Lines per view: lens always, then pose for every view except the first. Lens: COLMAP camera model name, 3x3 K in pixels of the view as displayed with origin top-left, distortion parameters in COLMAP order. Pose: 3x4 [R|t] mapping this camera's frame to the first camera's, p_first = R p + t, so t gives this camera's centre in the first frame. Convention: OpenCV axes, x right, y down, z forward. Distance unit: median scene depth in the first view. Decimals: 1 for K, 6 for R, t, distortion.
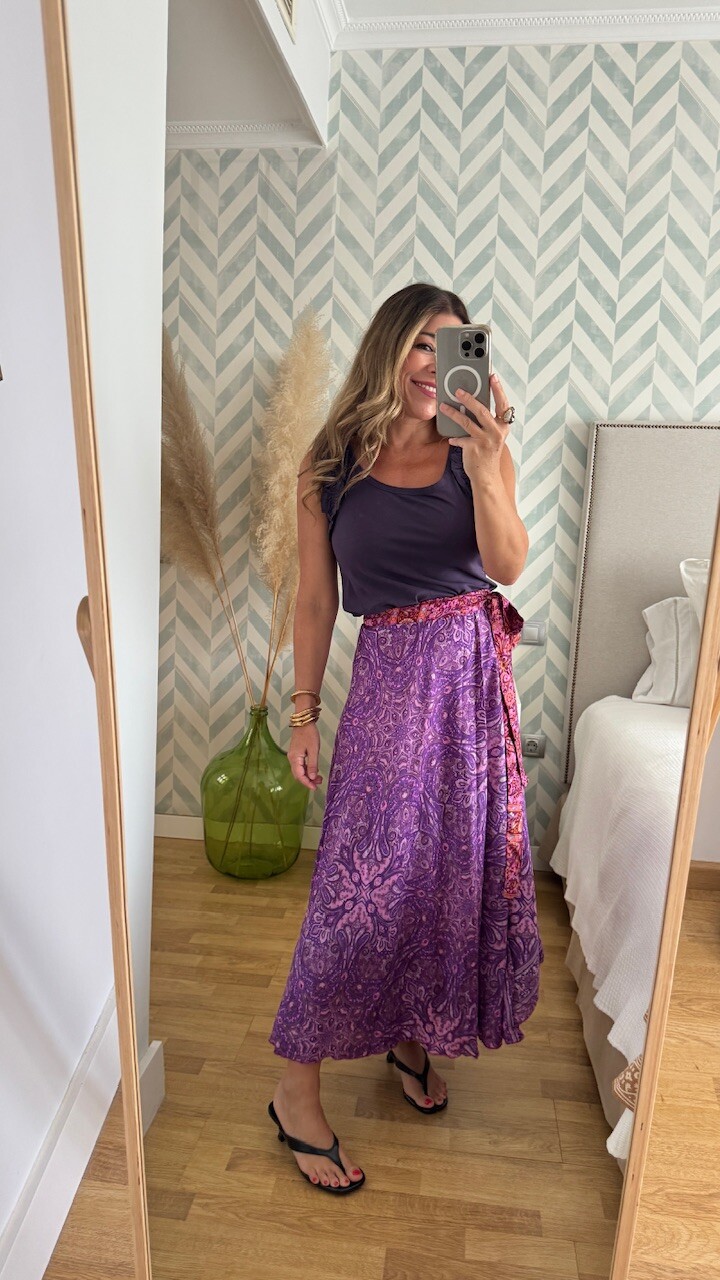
lens RADIAL K [[888.1, 0, 353.0], [0, 888.1, 636.1], [0, 0, 1]] dist [0.043432, -0.059633]
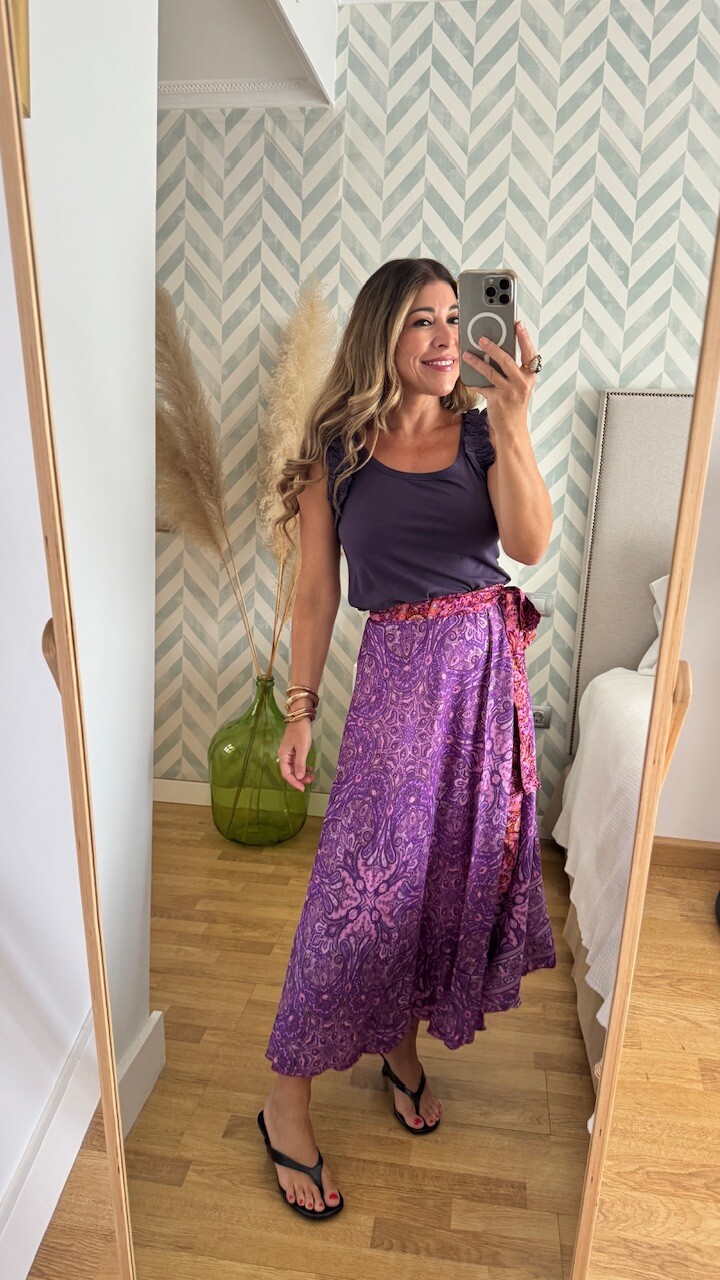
lens RADIAL K [[888.1, 0, 355.4], [0, 888.1, 630.0], [0, 0, 1]] dist [0.043432, -0.059633]
pose [[0.999806, 0.004445, -0.019183, 0.016005], [-0.003595, 0.999021, 0.044099, -0.019095], [0.019360, -0.044021, 0.998843, -0.000931]]
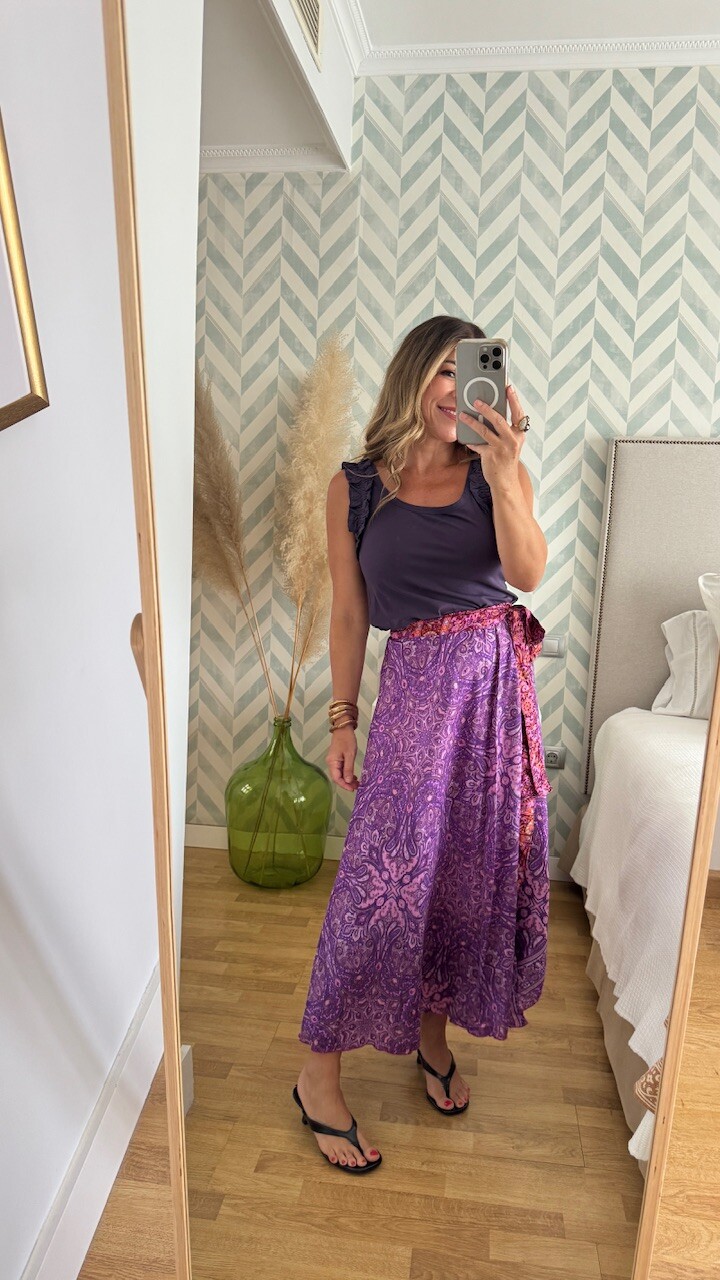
lens RADIAL K [[888.1, 0, 361.6], [0, 888.1, 636.4], [0, 0, 1]] dist [0.043432, -0.059633]
pose [[0.999949, 0.001195, -0.009986, -0.005706], [-0.001320, 0.999920, -0.012560, -0.001196], [0.009970, 0.012572, 0.999871, -0.016054]]
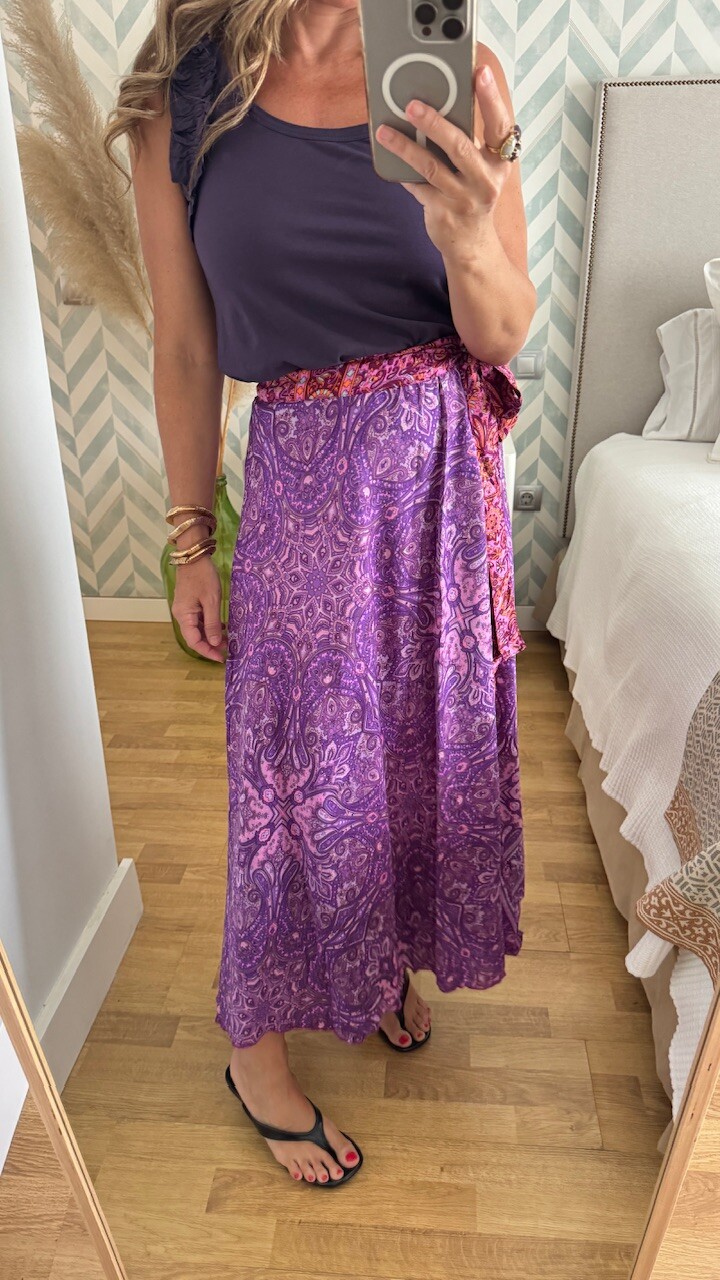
lens RADIAL K [[888.1, 0, 358.1], [0, 888.1, 646.3], [0, 0, 1]] dist [0.043432, -0.059633]
pose [[0.997641, -0.067920, 0.009924, 0.014050], [0.062197, 0.955639, 0.287900, -0.002353], [-0.029038, -0.286604, 0.957609, 0.113713]]
